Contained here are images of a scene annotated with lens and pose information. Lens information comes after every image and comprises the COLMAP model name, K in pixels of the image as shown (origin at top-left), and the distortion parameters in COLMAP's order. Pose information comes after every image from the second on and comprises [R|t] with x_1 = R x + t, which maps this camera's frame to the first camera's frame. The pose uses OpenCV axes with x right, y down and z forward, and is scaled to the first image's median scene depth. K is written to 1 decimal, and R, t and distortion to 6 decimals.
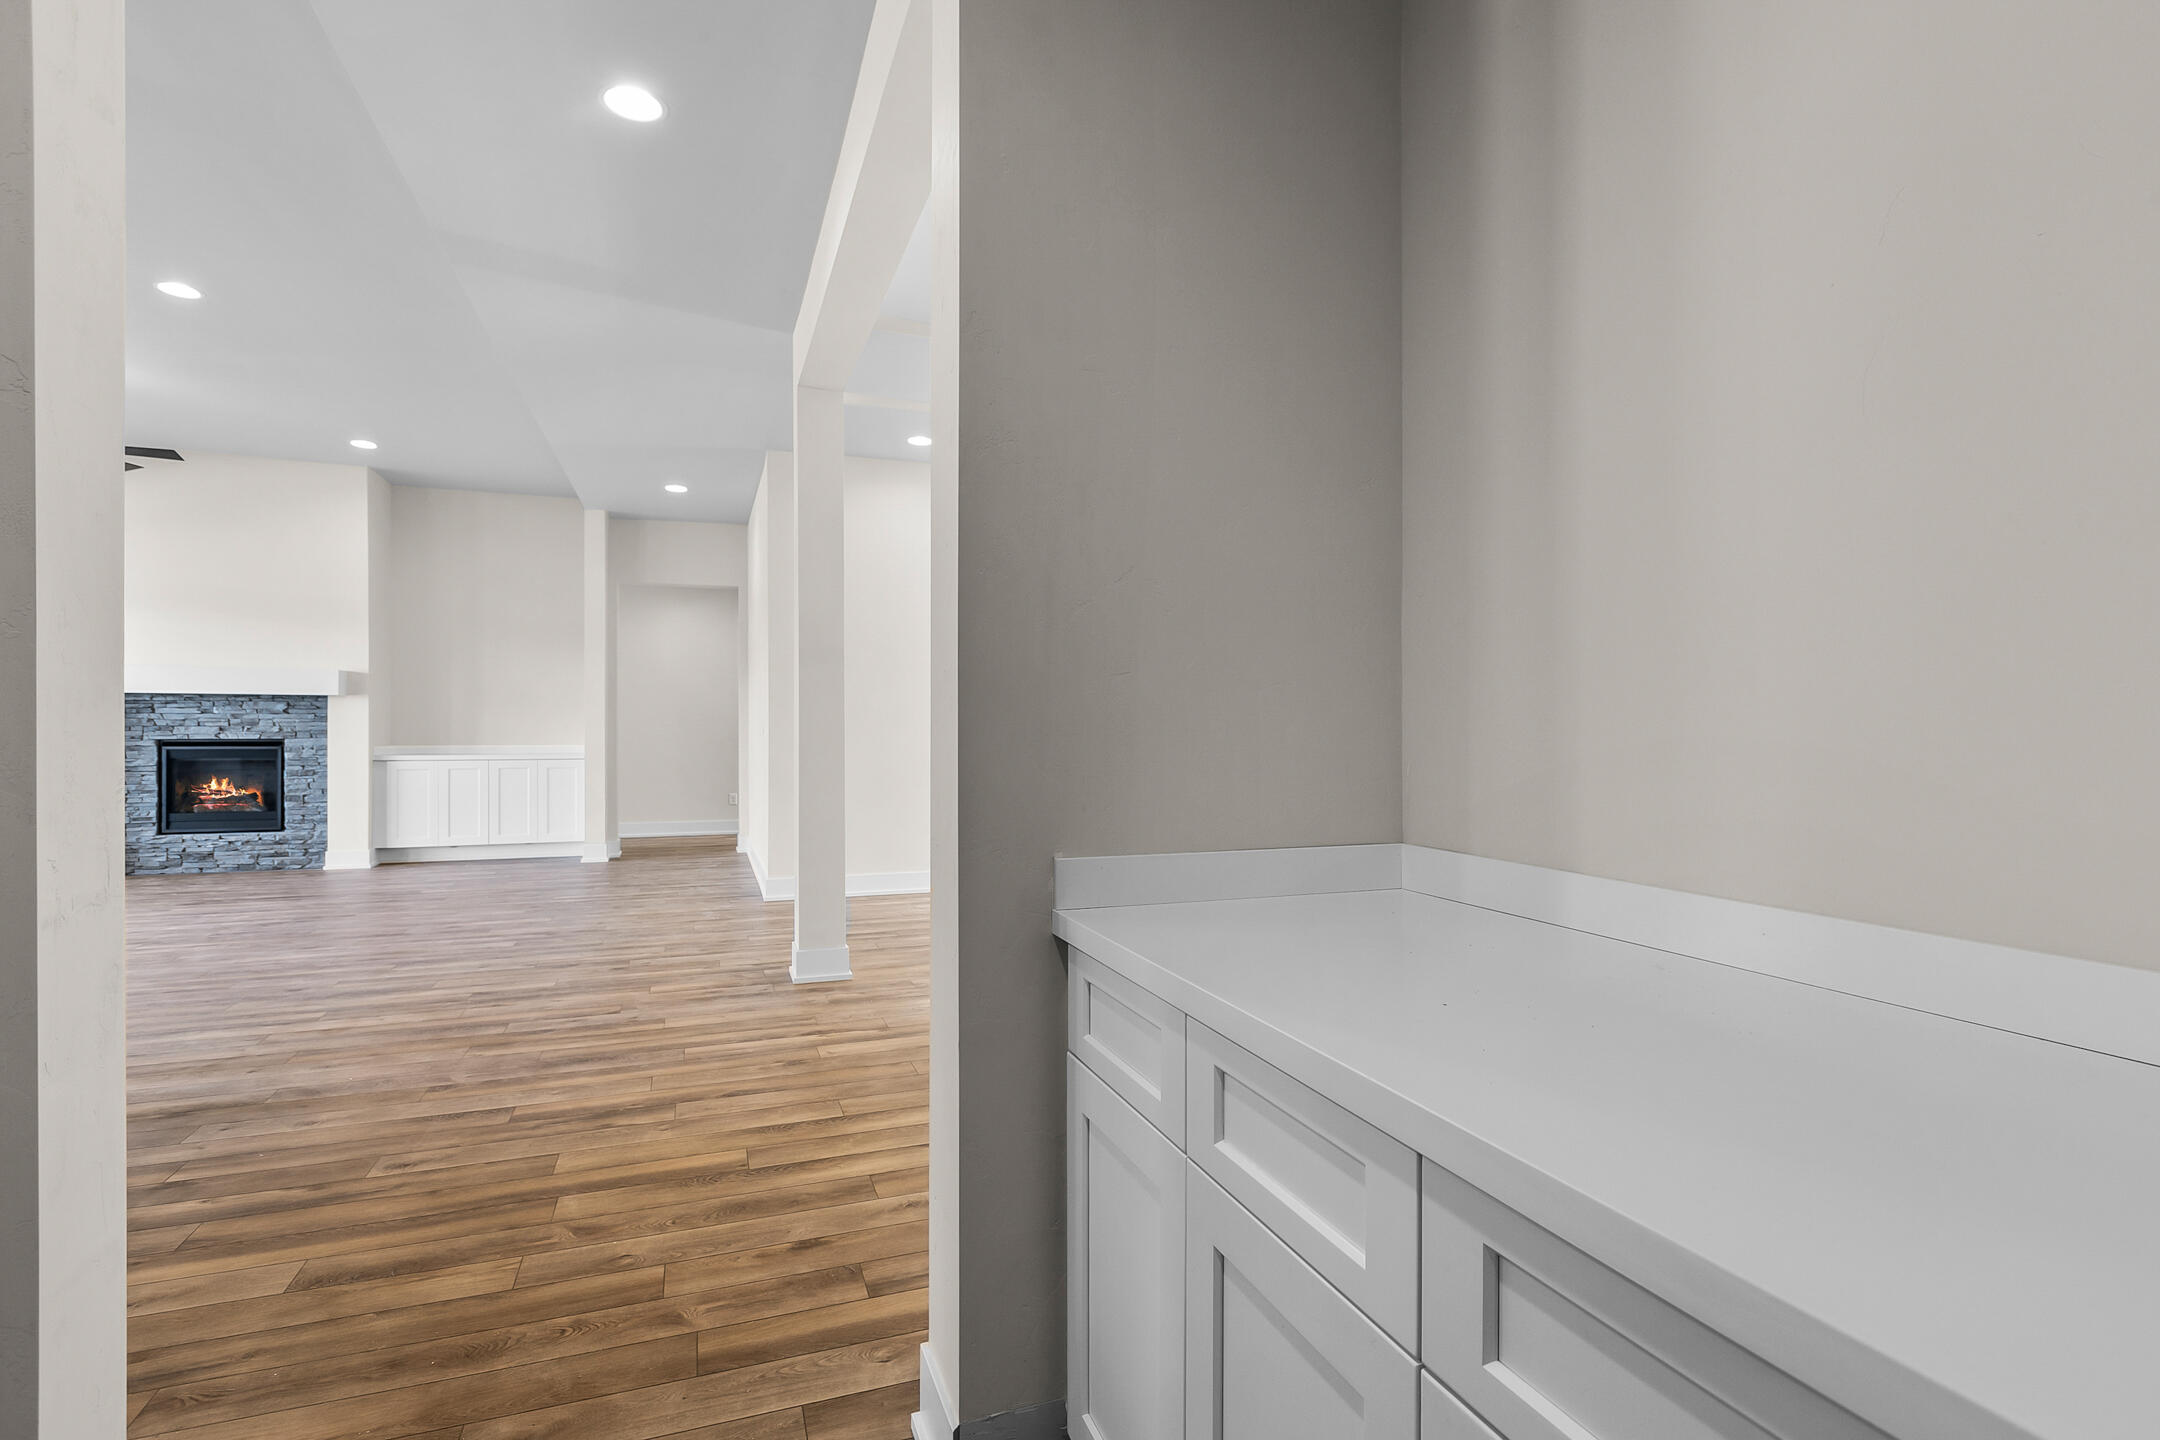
lens RADIAL K [[1056.3, 0, 1080.5], [0, 1056.3, 727.6], [0, 0, 1]] dist [-0.000076, -0.000005]
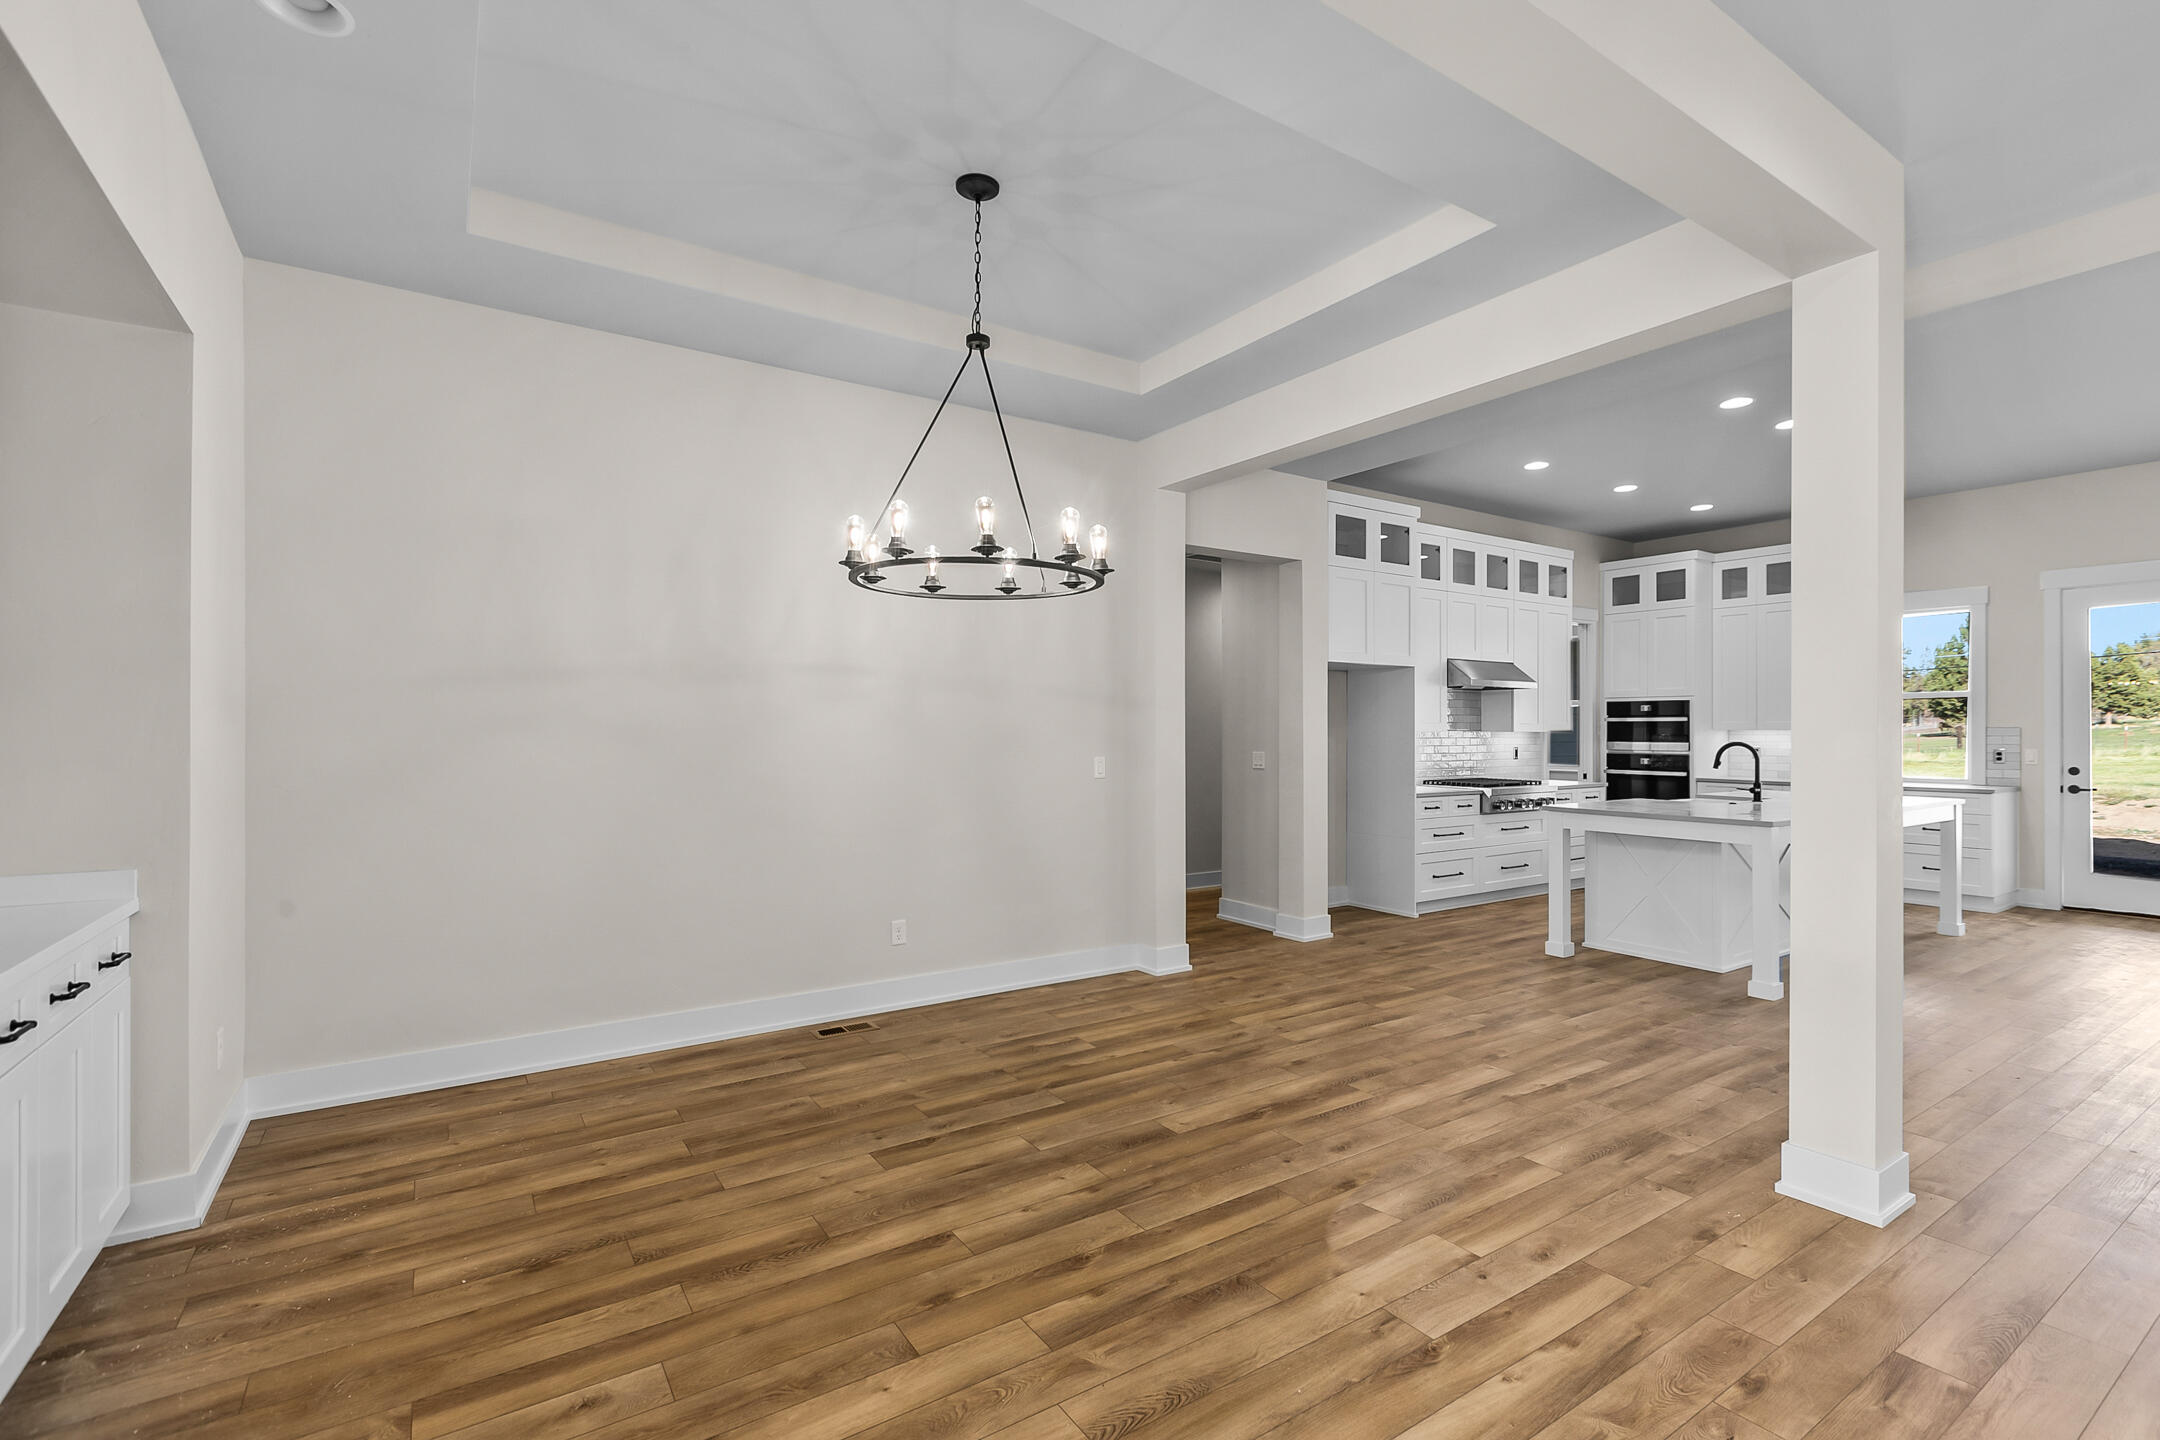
lens RADIAL K [[969.5, 0, 1080.0], [0, 969.5, 720.0], [0, 0, 1]] dist [0.001195, -0.000257]
pose [[-0.972020, -0.004550, -0.234853, 0.195916], [-0.002904, 0.999969, -0.007355, -0.025882], [0.234879, -0.006467, -0.972003, 0.853964]]
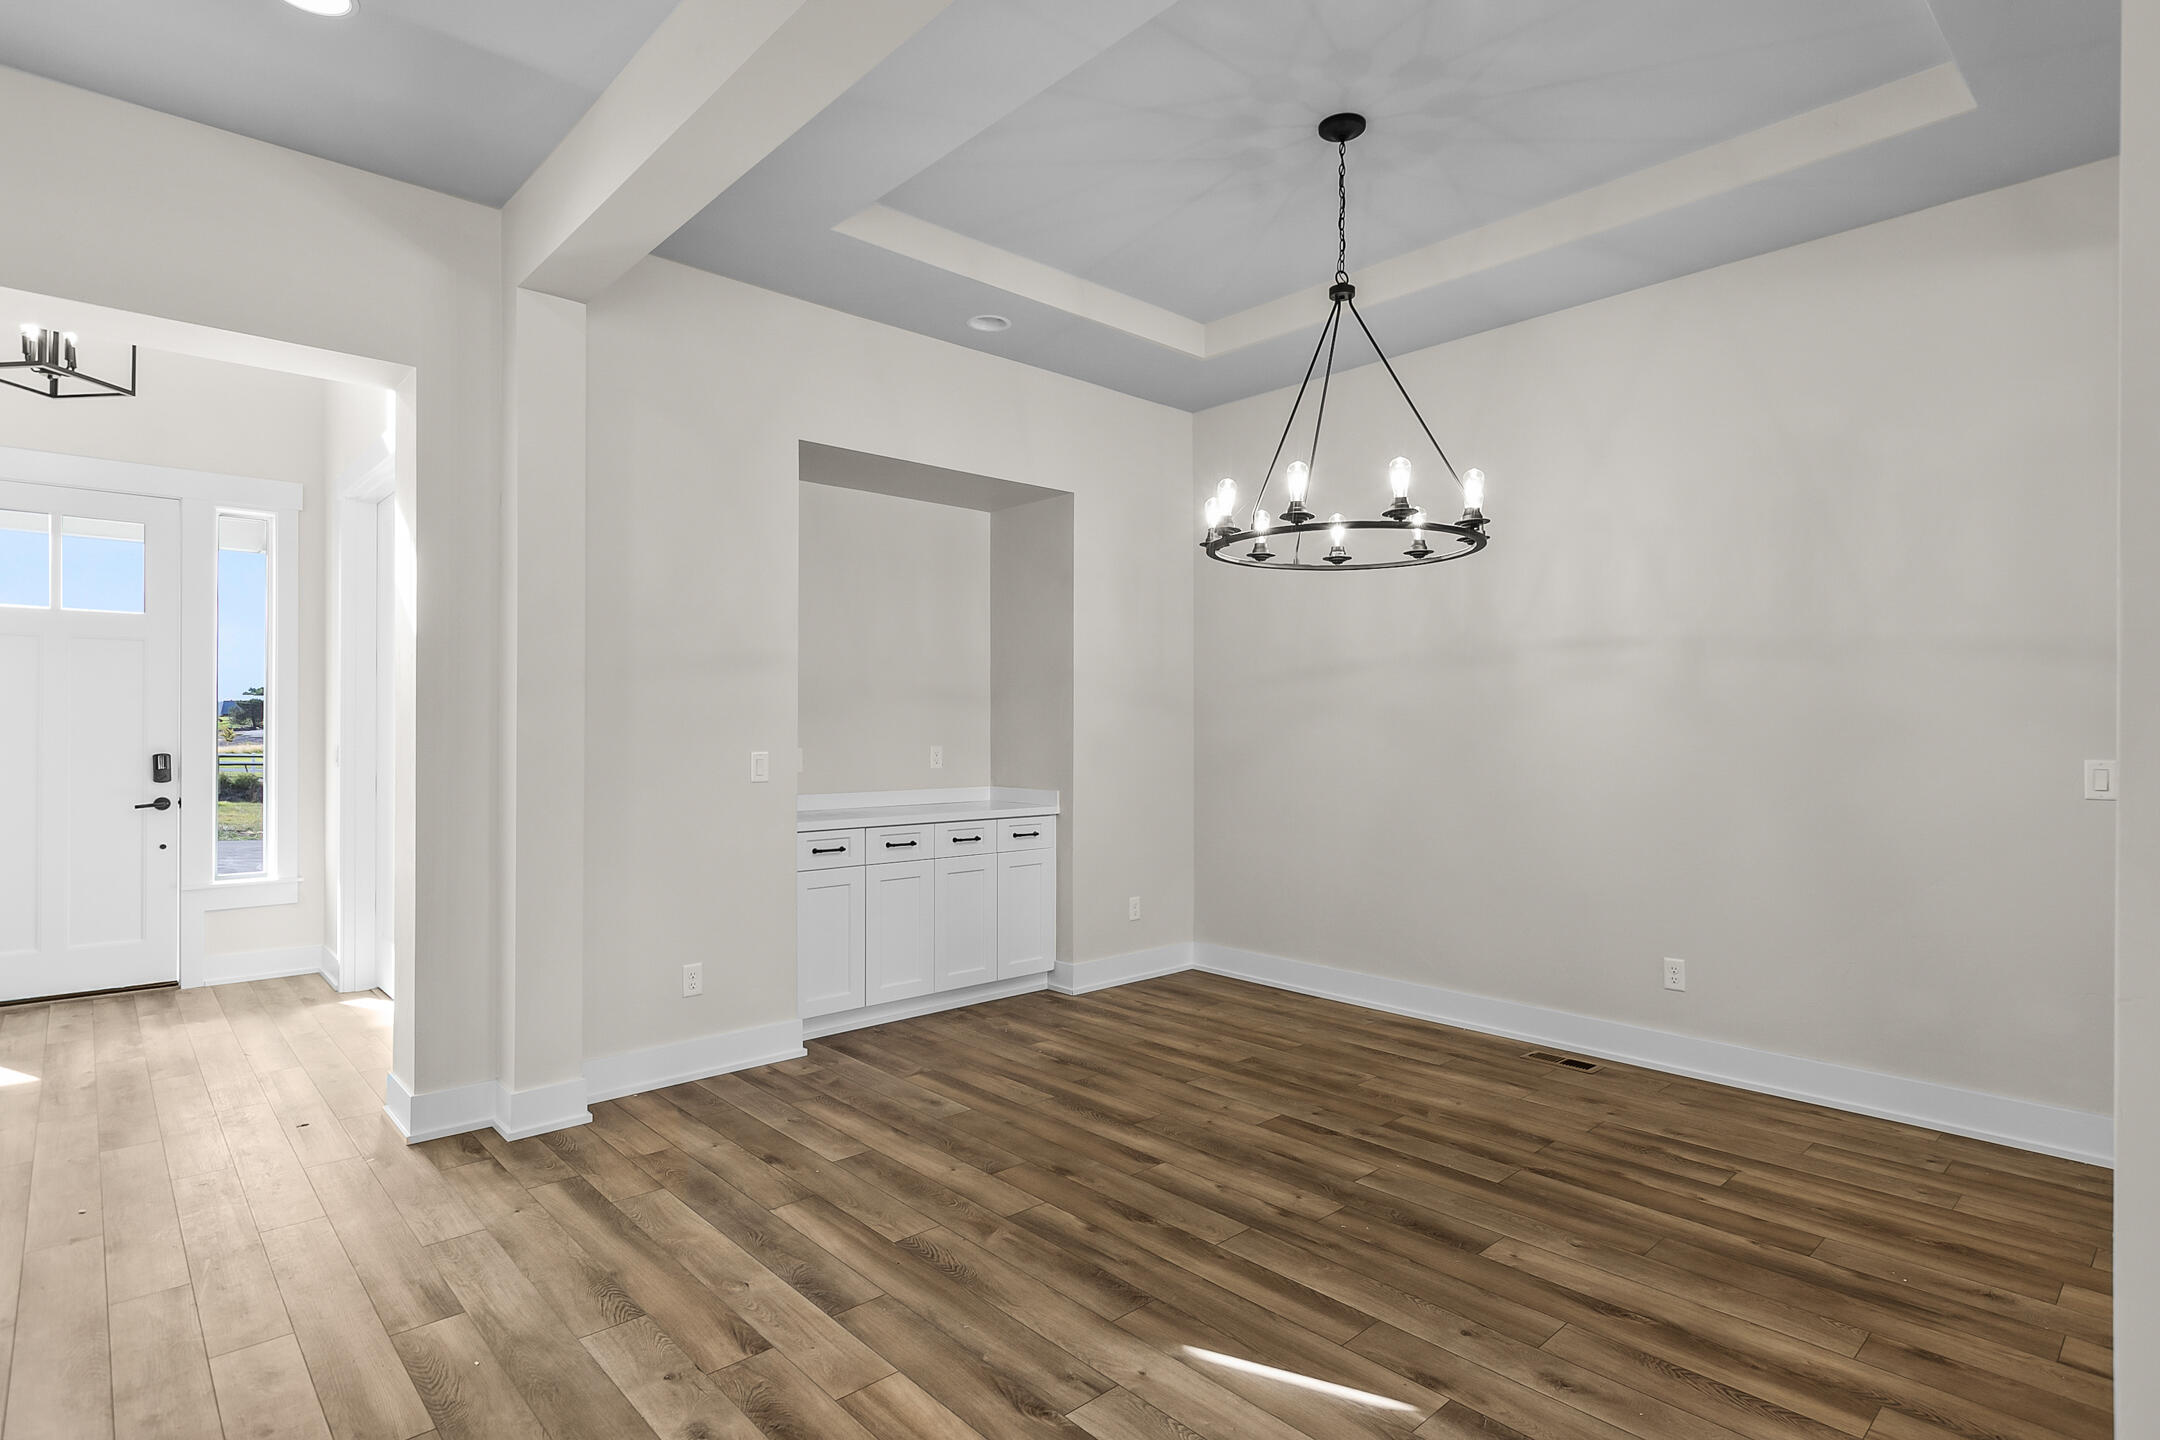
lens RADIAL K [[1091.6, 0, 1095.9], [0, 1091.6, 719.5], [0, 0, 1]] dist [-0.003212, -0.000406]
pose [[-0.392991, 0.004092, 0.919533, -0.186543], [-0.001271, 0.999987, -0.004994, -0.018549], [-0.919541, -0.003132, -0.392981, 0.714069]]
